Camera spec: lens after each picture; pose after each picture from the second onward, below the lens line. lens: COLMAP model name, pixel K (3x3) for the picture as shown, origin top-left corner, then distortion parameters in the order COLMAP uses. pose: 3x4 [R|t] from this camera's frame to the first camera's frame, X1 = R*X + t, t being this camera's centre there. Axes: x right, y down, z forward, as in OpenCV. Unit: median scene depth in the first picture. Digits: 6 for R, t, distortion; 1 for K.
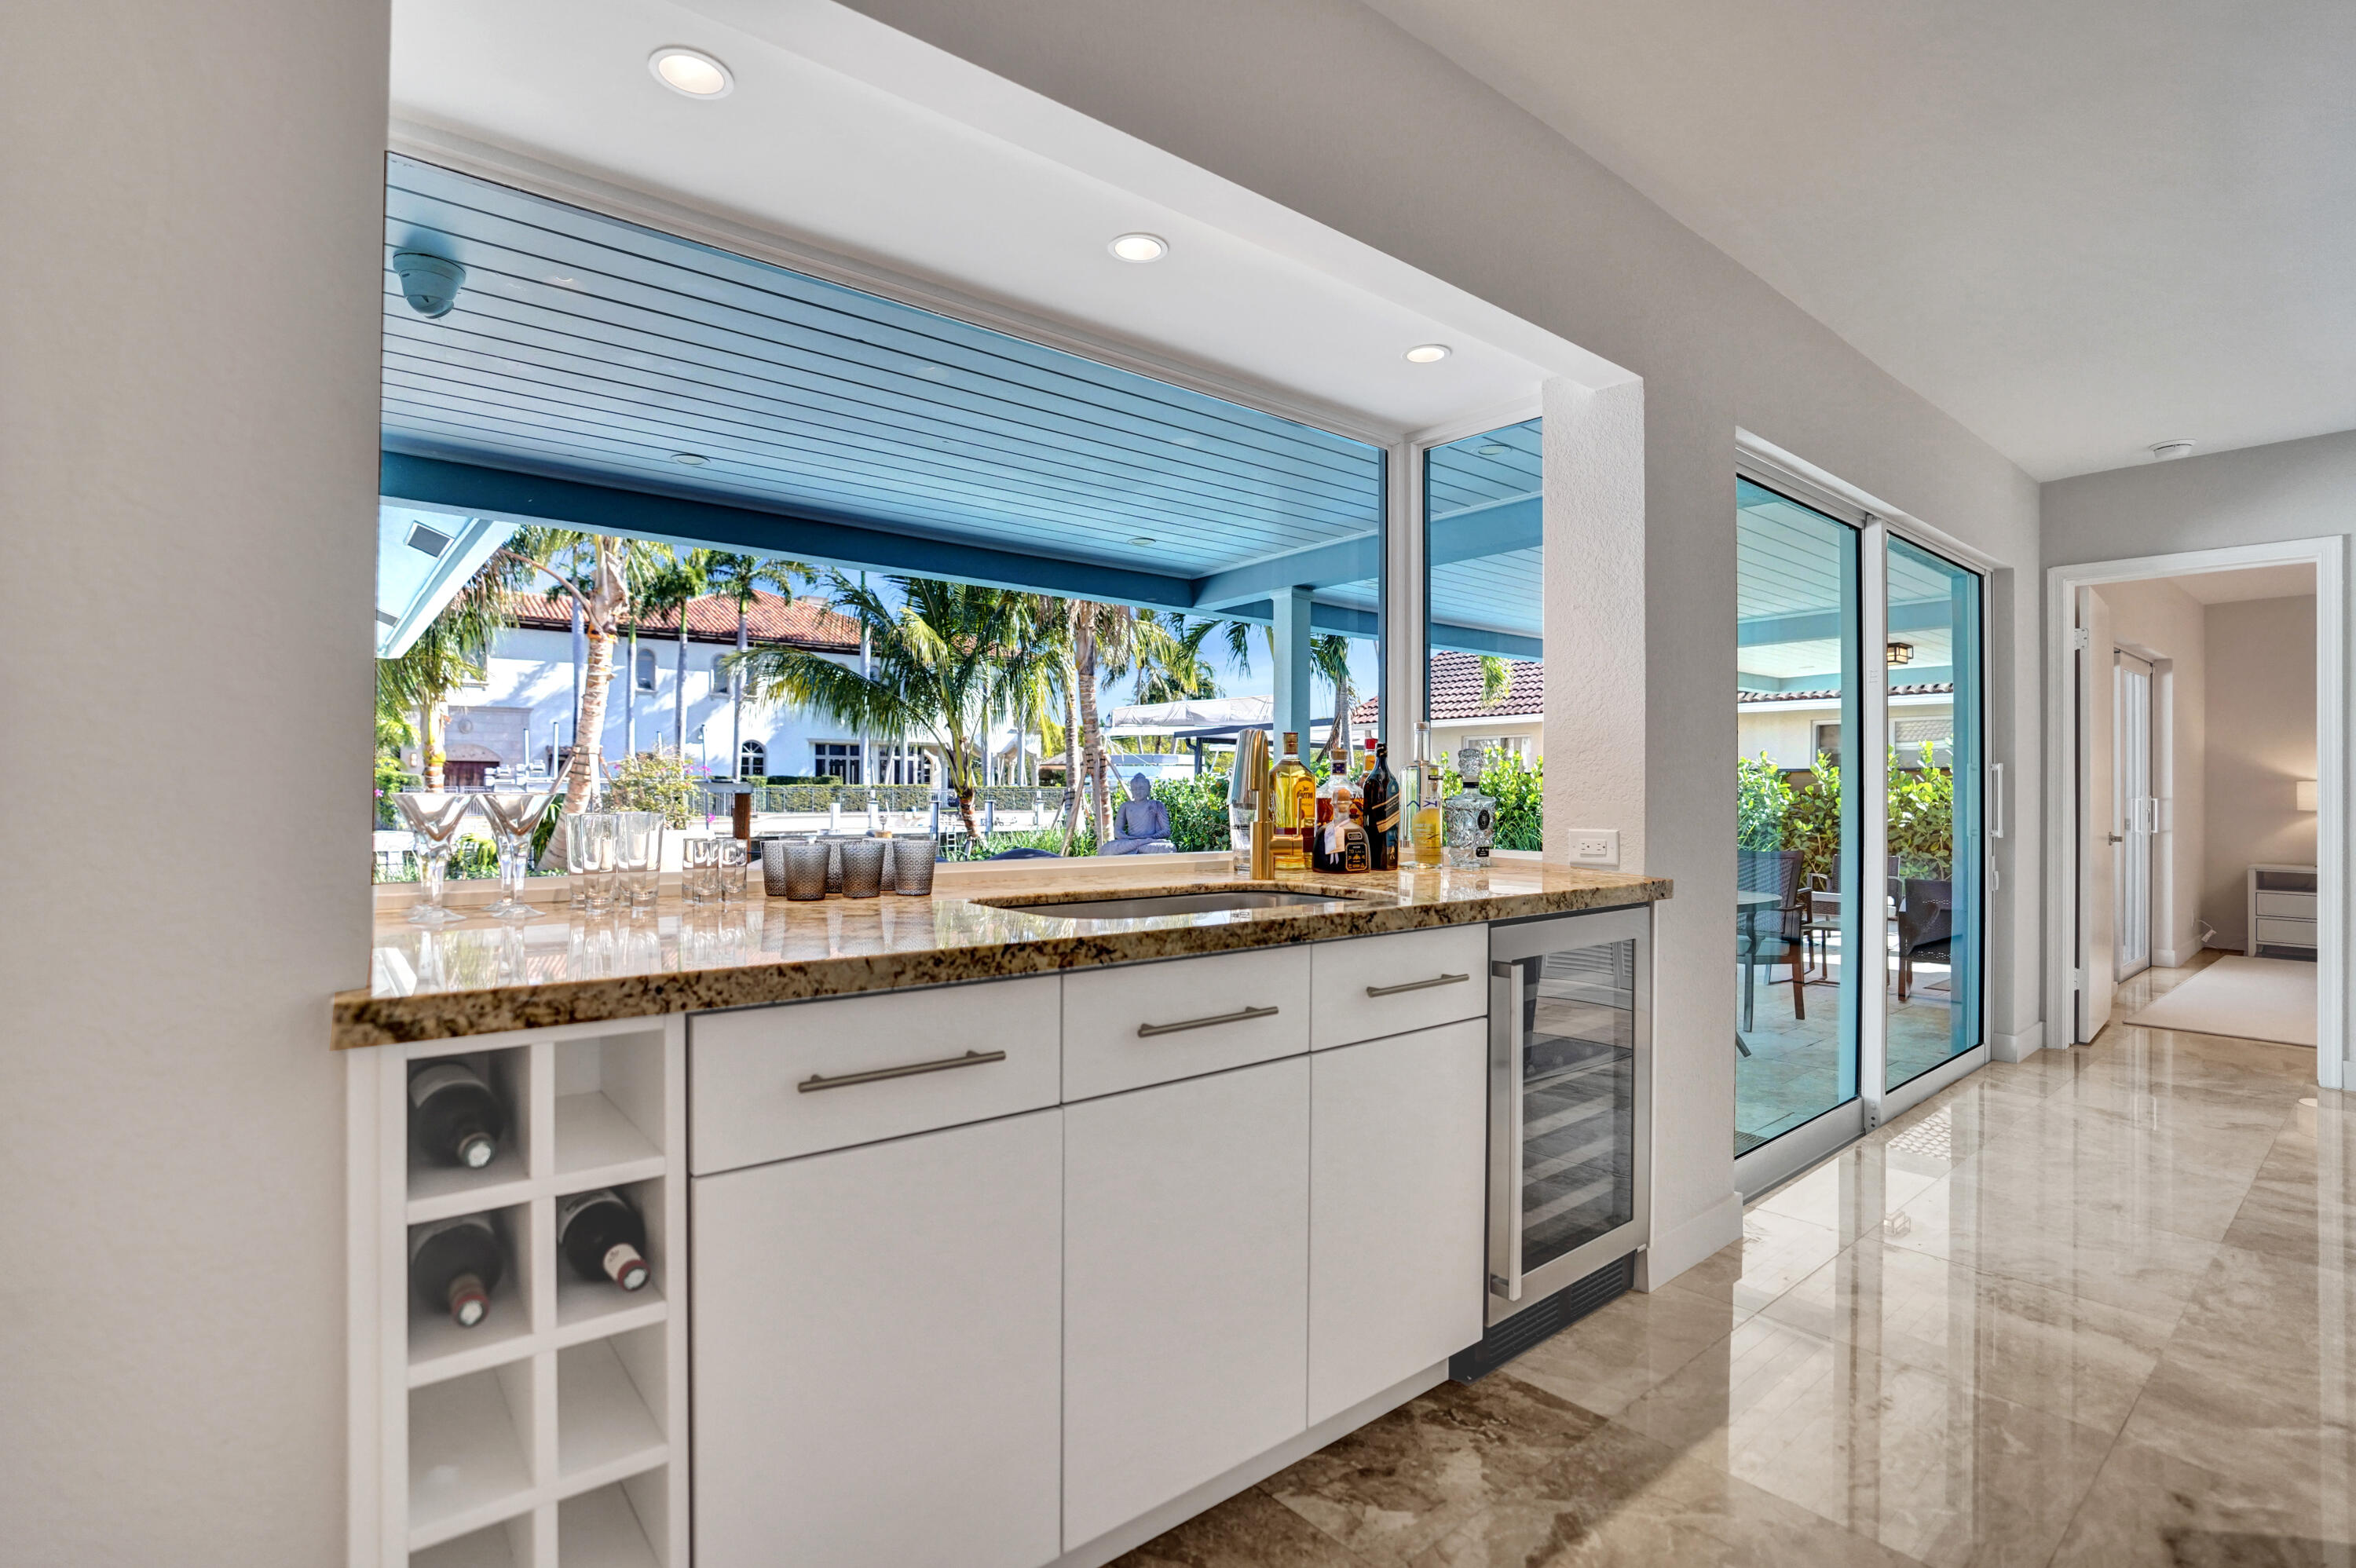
lens RADIAL K [[1089.1, 0, 1184.4], [0, 1089.1, 775.6], [0, 0, 1]] dist [-0.022791, 0.000598]
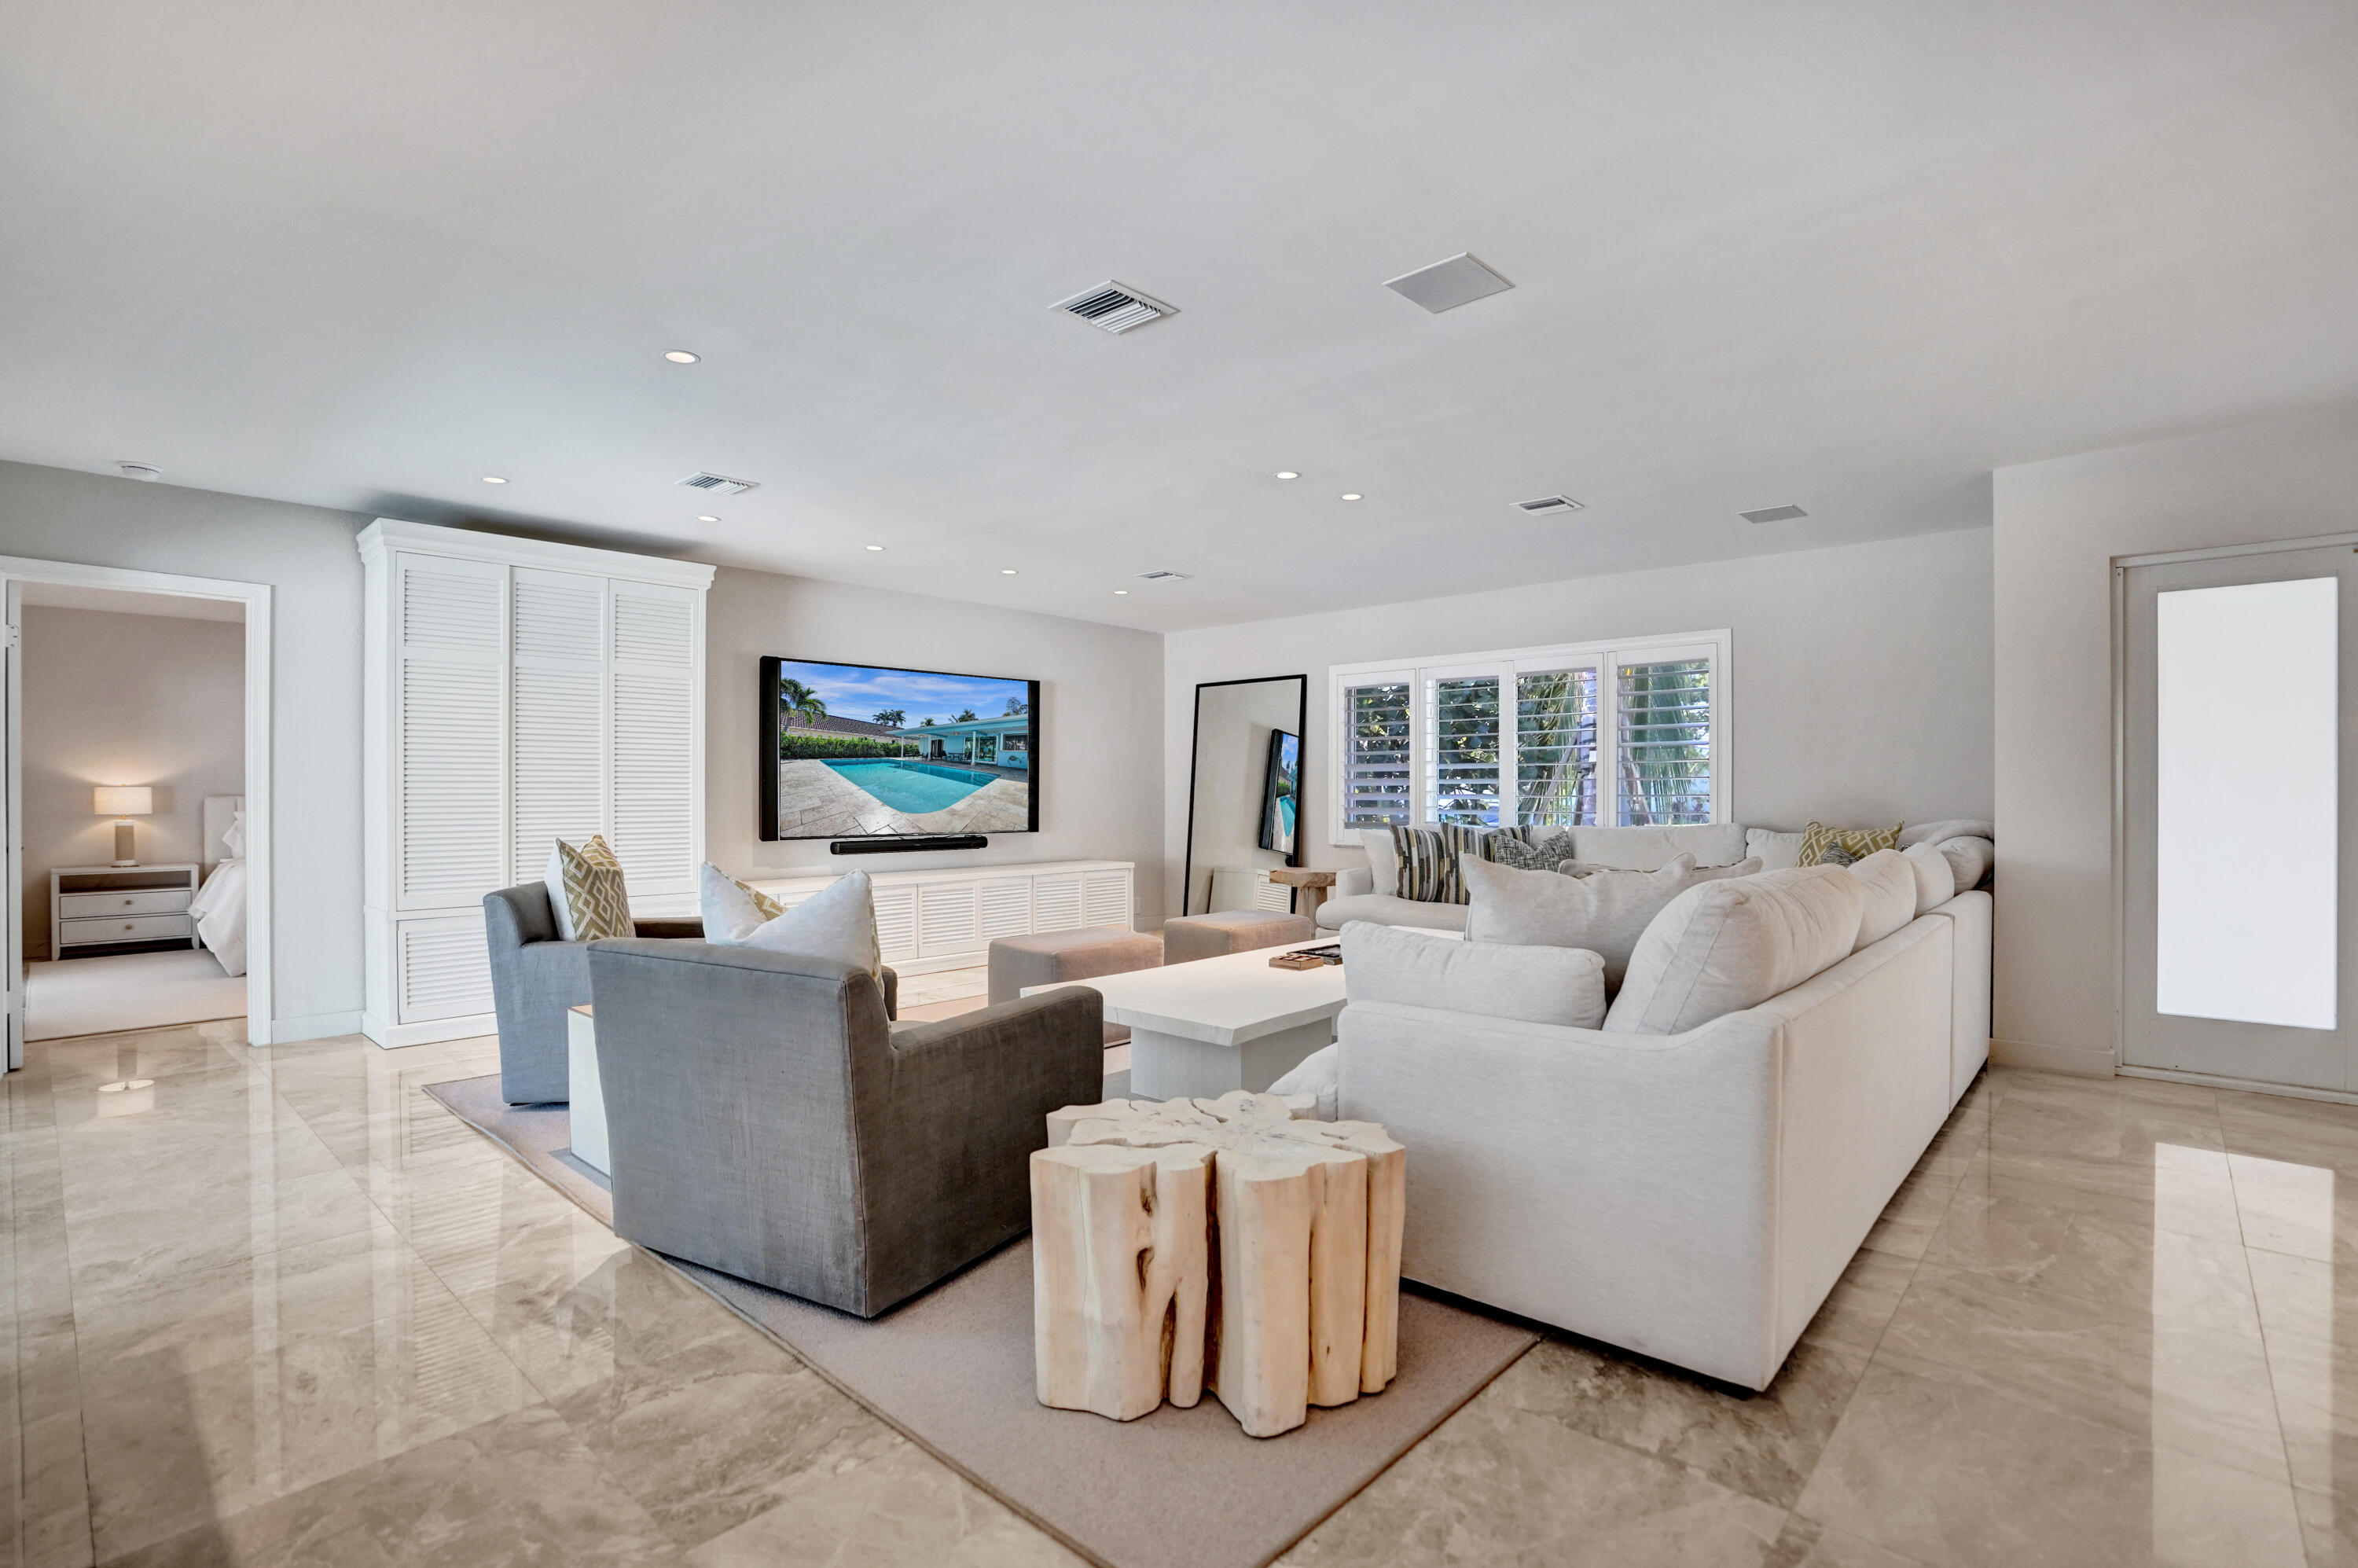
lens RADIAL K [[1090.1, 0, 1176.9], [0, 1090.1, 791.4], [0, 0, 1]] dist [-0.022791, 0.000598]
pose [[-0.126663, -0.008667, 0.991908, -0.239355], [-0.004328, 0.999957, 0.008184, -0.005880], [-0.991936, -0.003256, -0.126695, 0.127964]]
